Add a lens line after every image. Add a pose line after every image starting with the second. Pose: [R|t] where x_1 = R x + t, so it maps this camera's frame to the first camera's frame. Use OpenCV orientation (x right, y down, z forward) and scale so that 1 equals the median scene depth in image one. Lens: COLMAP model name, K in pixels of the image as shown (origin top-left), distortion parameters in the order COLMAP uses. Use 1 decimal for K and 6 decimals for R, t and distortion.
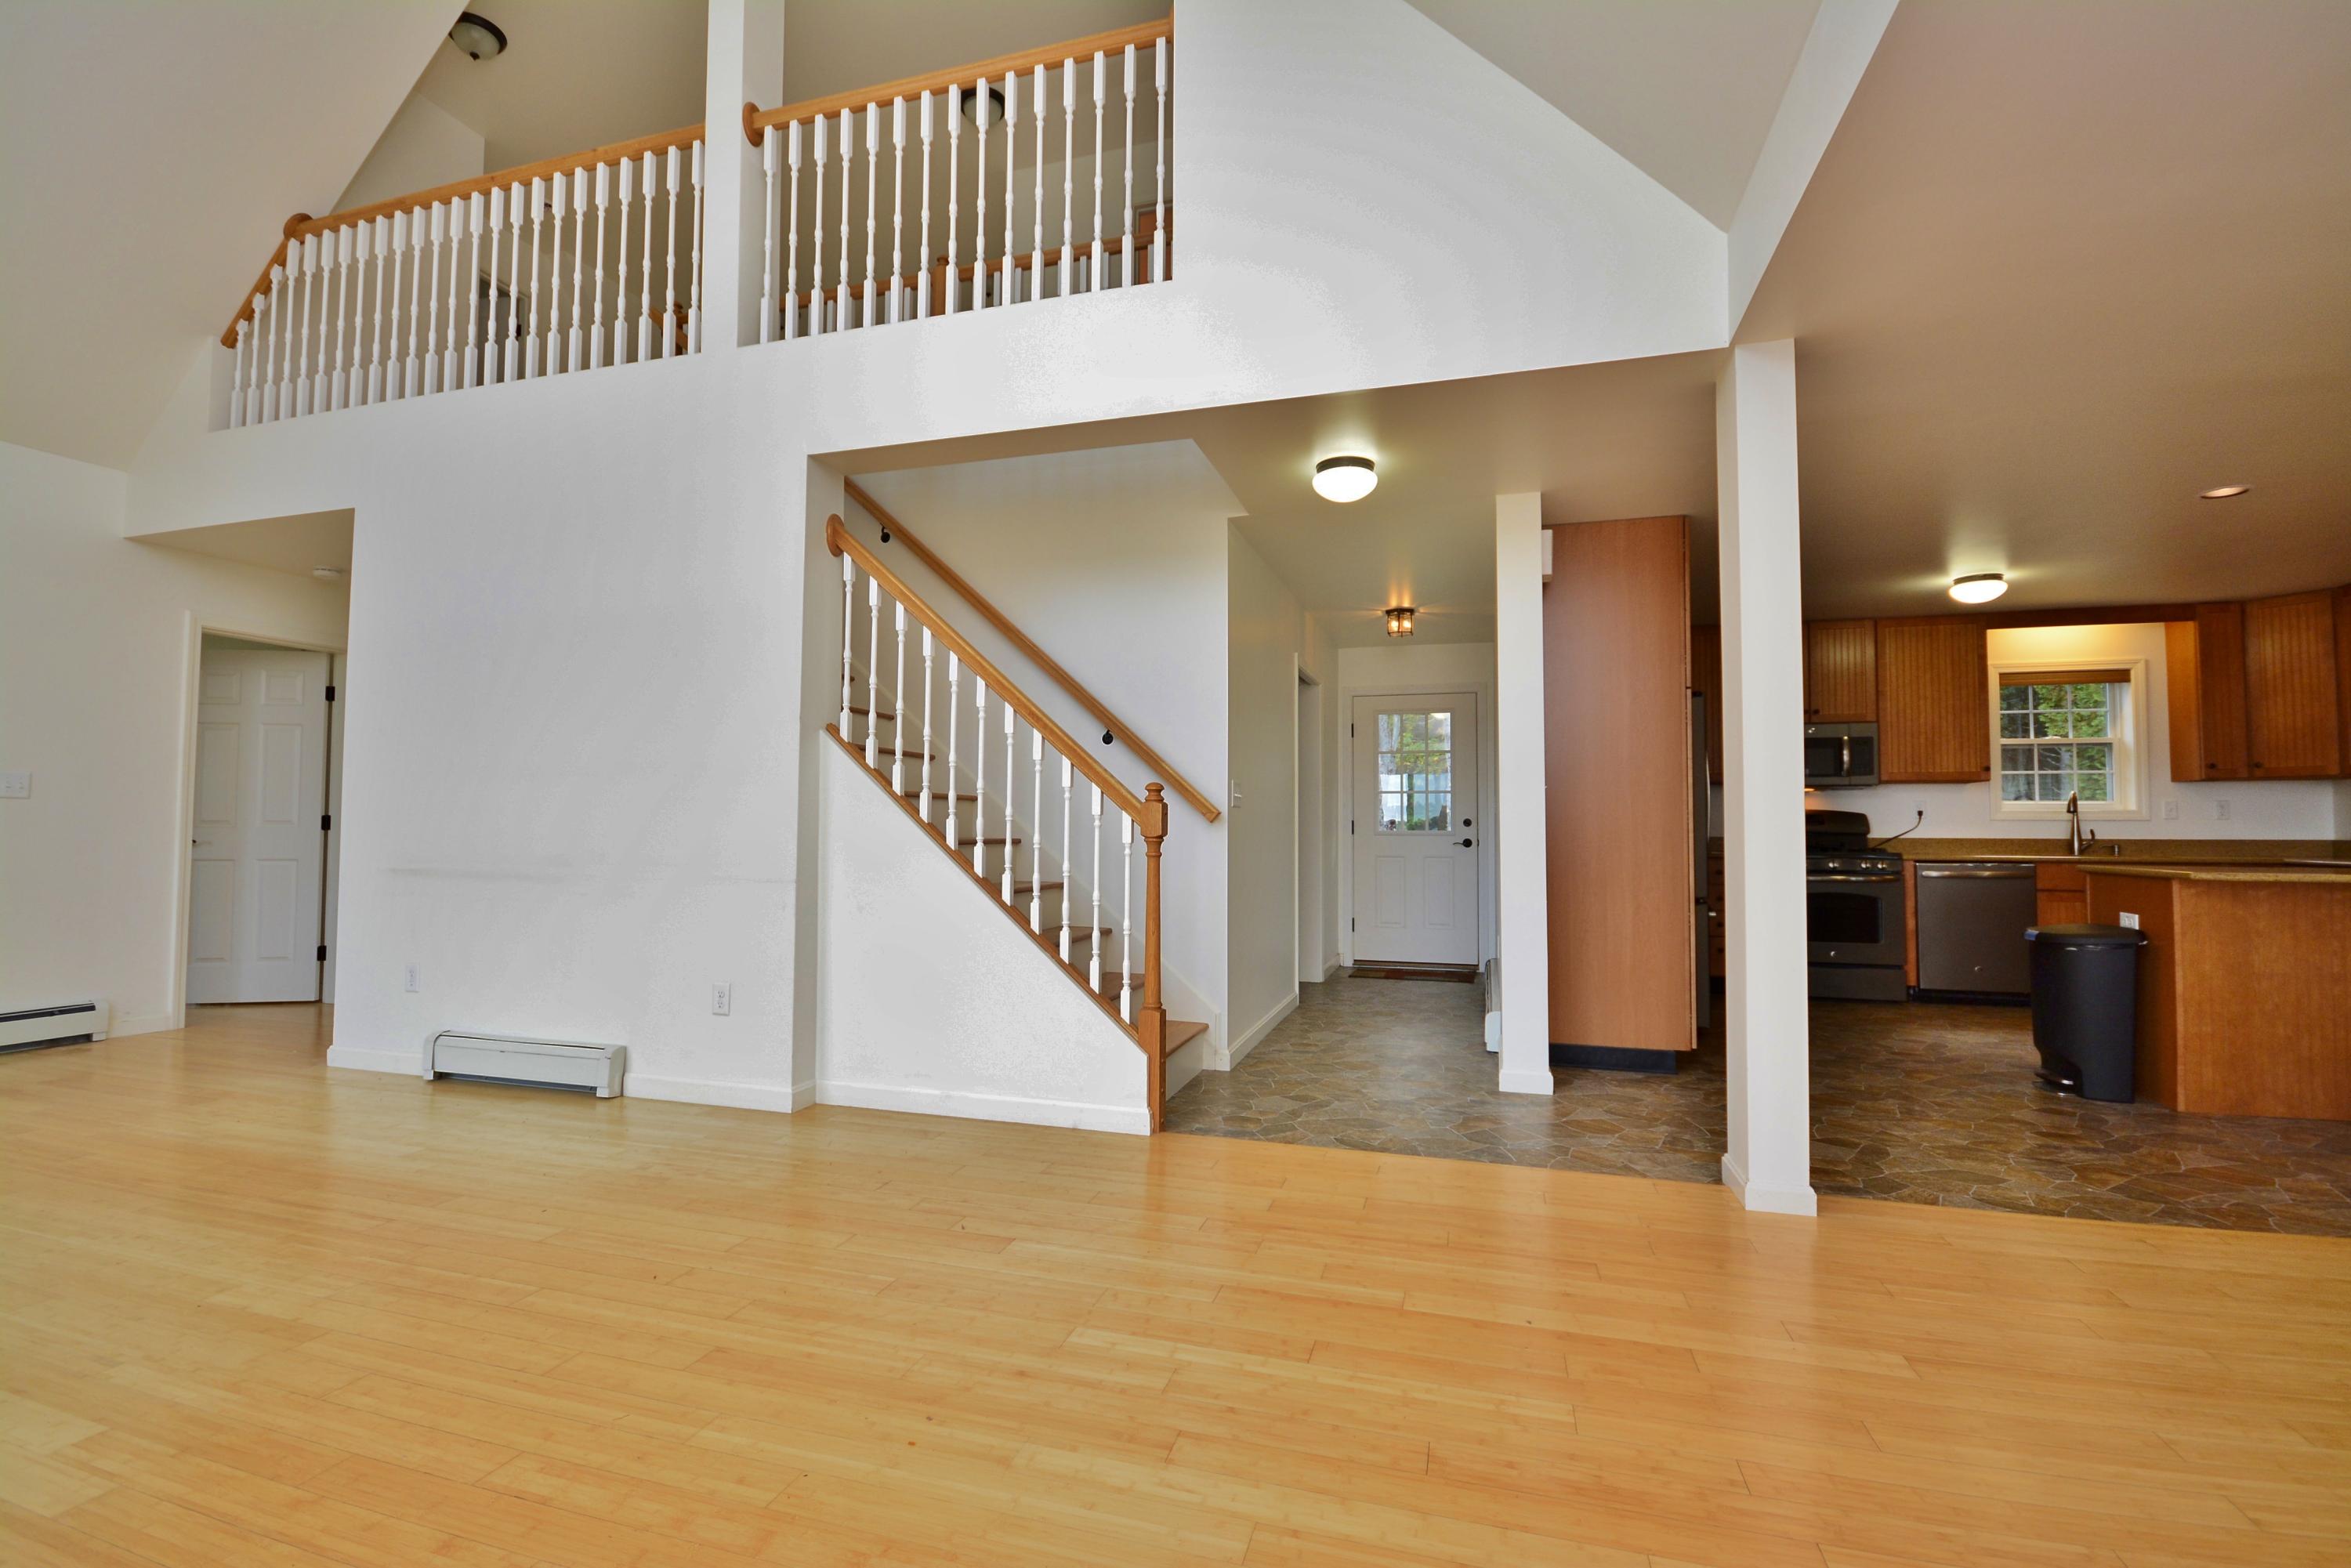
lens RADIAL K [[1034.2, 0, 1169.1], [0, 1034.2, 790.3], [0, 0, 1]] dist [0.001360, -0.001941]
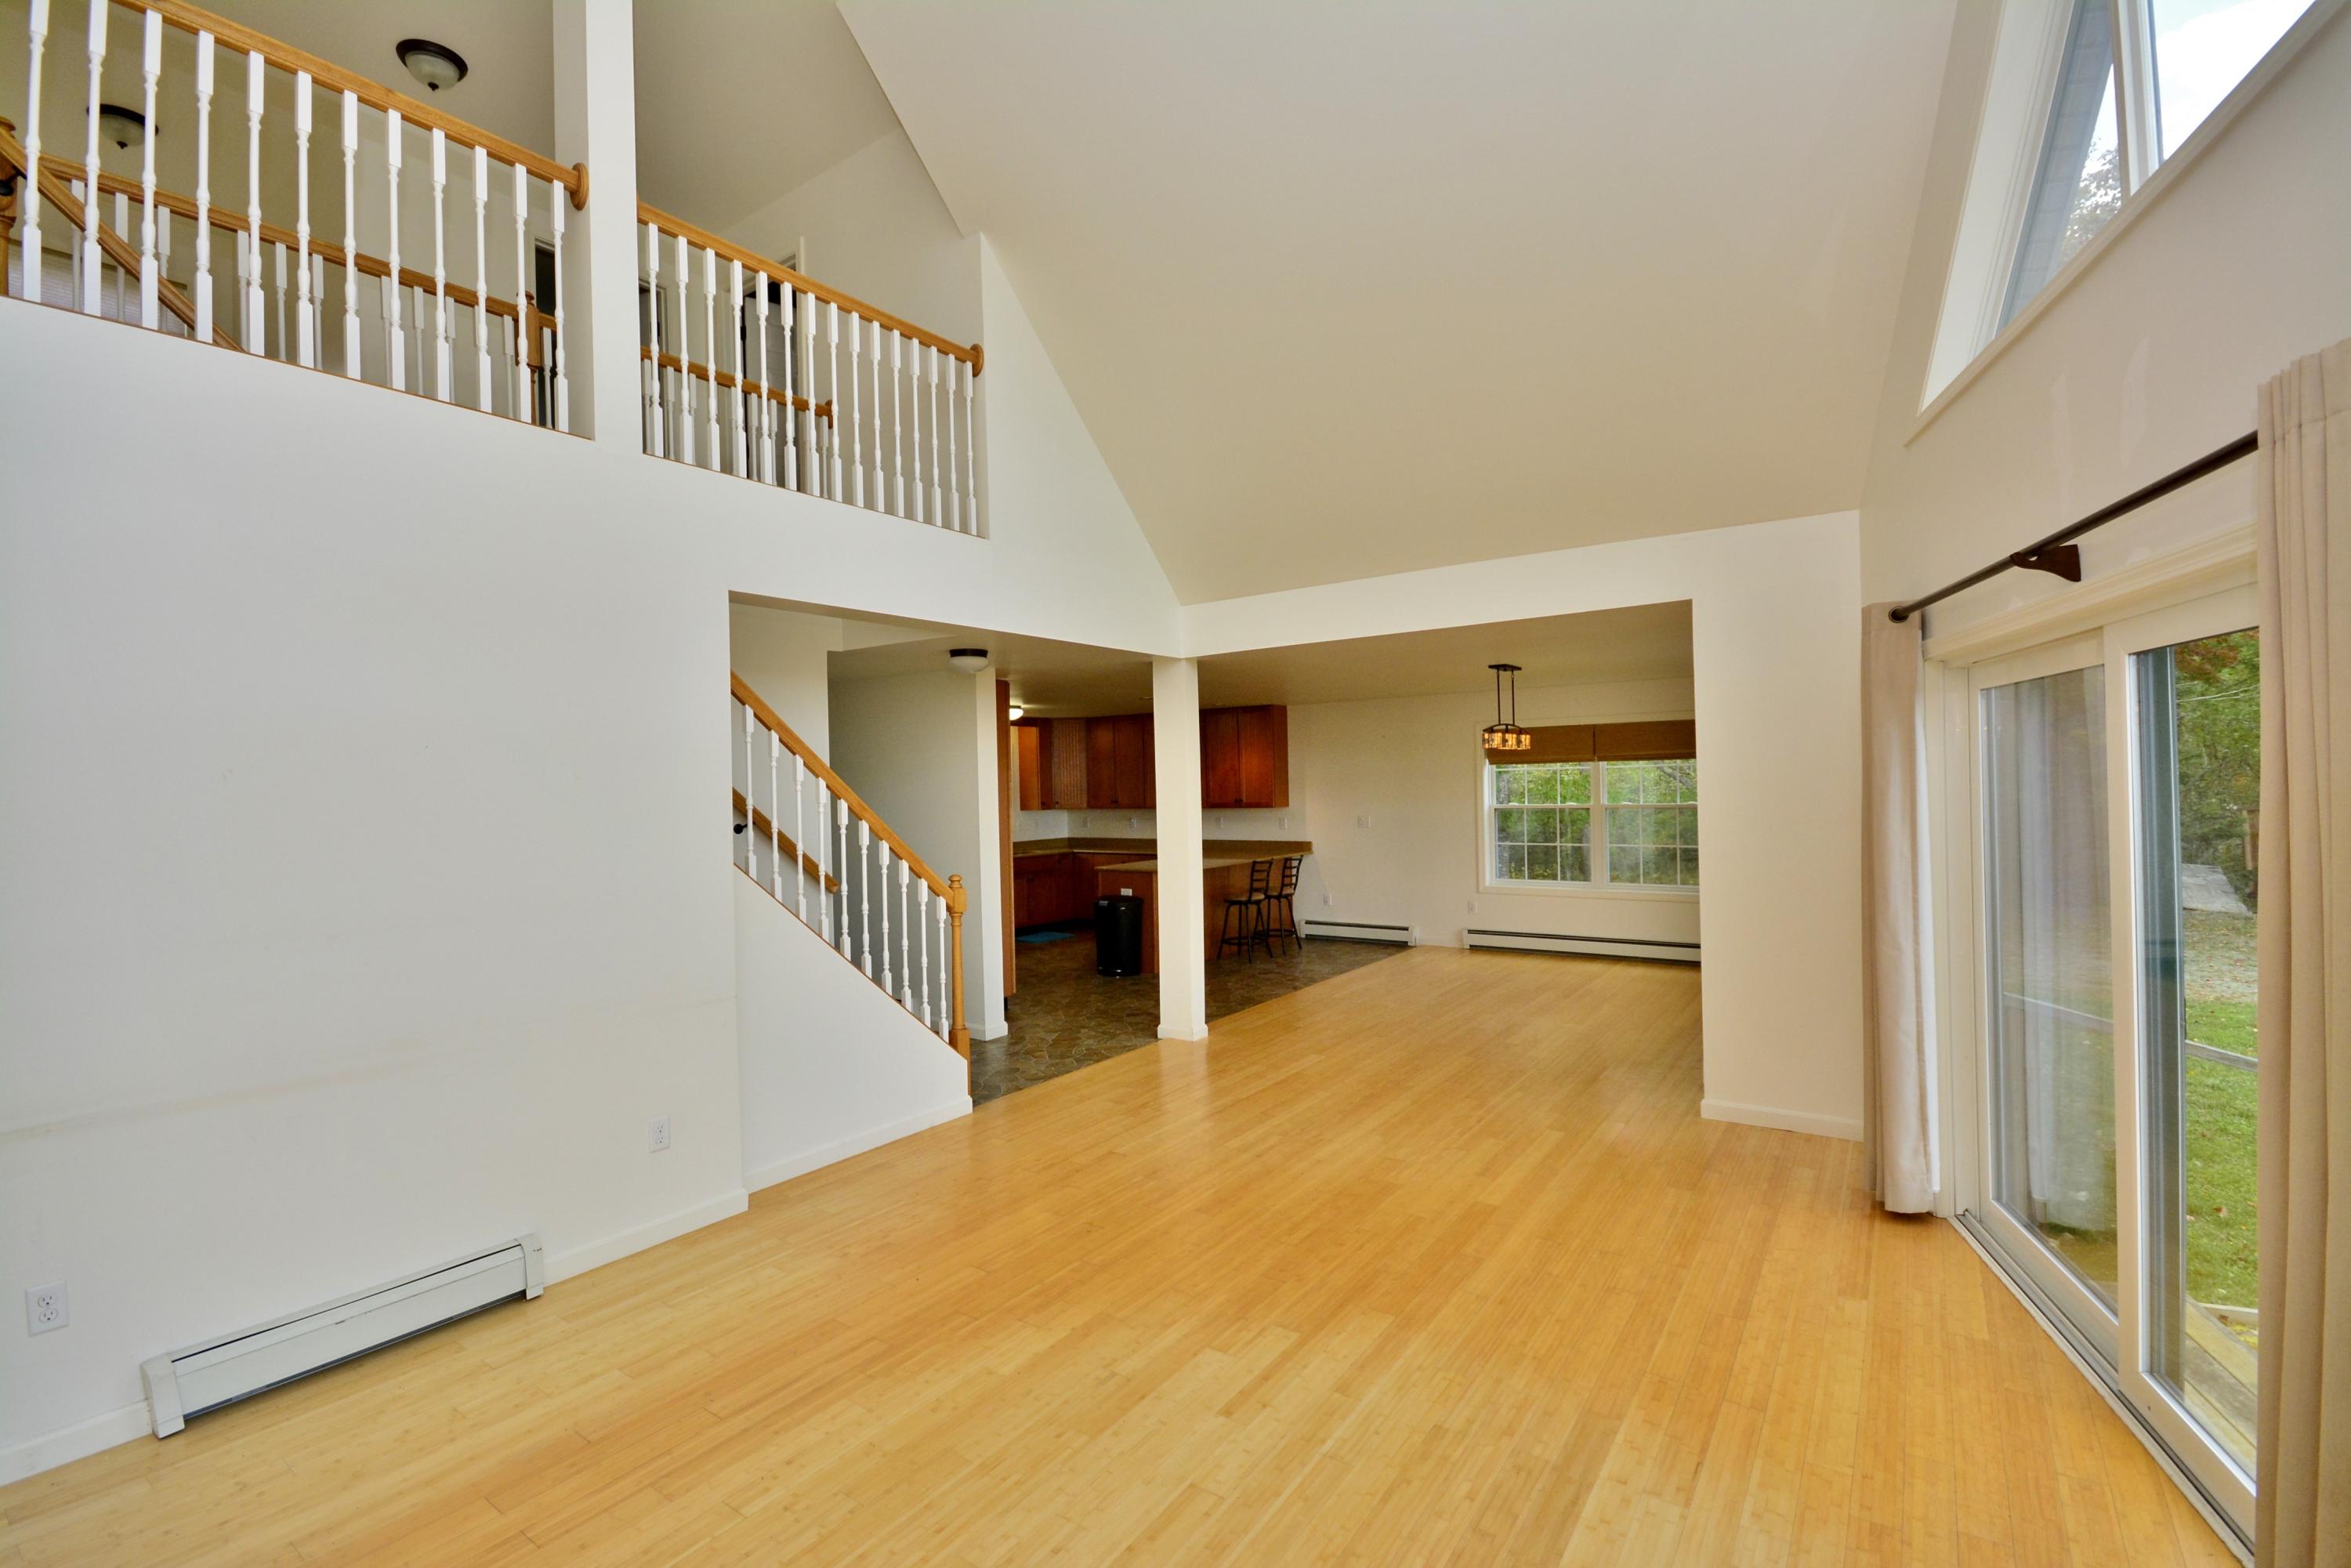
lens RADIAL K [[1034.2, 0, 1189.8], [0, 1034.2, 775.3], [0, 0, 1]] dist [0.001360, -0.001941]
pose [[0.304058, -0.002256, 0.952651, -1.287698], [-0.017874, 0.999808, 0.008073, -0.162840], [-0.952486, -0.019482, 0.303960, 0.248101]]
